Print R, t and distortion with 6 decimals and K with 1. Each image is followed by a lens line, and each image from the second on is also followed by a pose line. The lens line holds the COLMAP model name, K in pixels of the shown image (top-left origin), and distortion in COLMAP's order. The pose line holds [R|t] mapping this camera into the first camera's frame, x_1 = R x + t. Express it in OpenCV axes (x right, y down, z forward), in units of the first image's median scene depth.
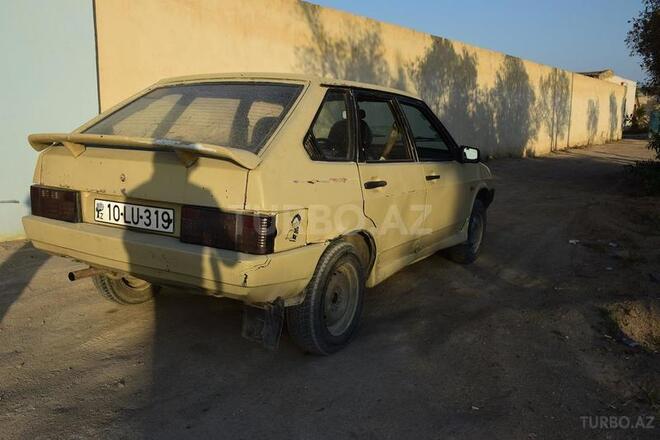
lens RADIAL K [[601.2, 0, 328.4], [0, 601.2, 219.6], [0, 0, 1]] dist [-0.062720, 0.000000]
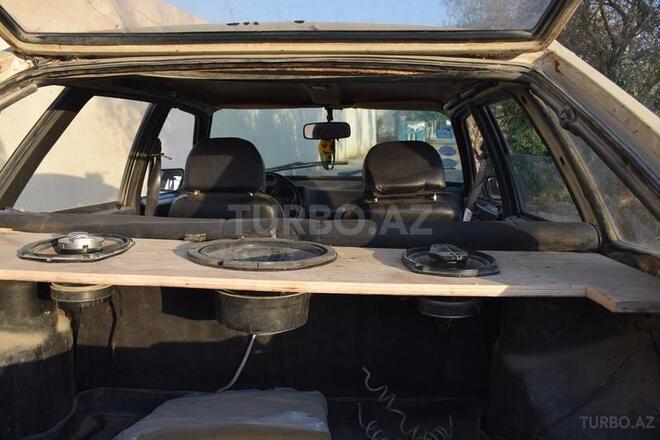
lens RADIAL K [[601.2, 0, 331.1], [0, 601.2, 221.6], [0, 0, 1]] dist [-0.062720, 0.000000]
pose [[0.906712, -0.078758, 0.414332, -0.115119], [0.086889, 0.996218, -0.000779, -0.043682], [-0.412704, 0.036707, 0.910125, 0.244792]]
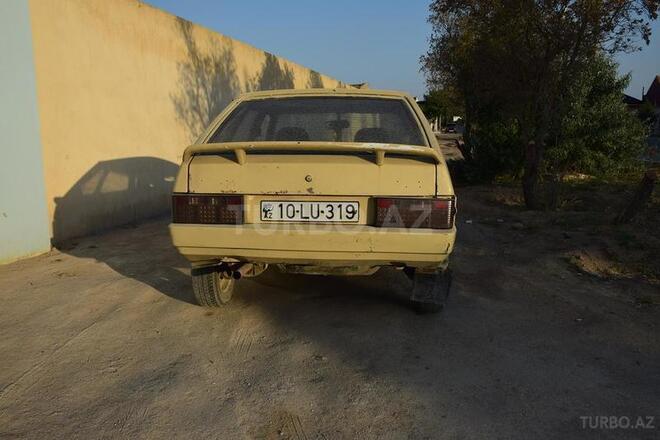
lens RADIAL K [[601.2, 0, 334.1], [0, 601.2, 223.7], [0, 0, 1]] dist [-0.062720, 0.000000]
pose [[0.907393, -0.089384, 0.410668, -0.248808], [0.095749, 0.995393, 0.005091, 0.004899], [-0.409231, 0.034702, 0.911771, -0.024311]]
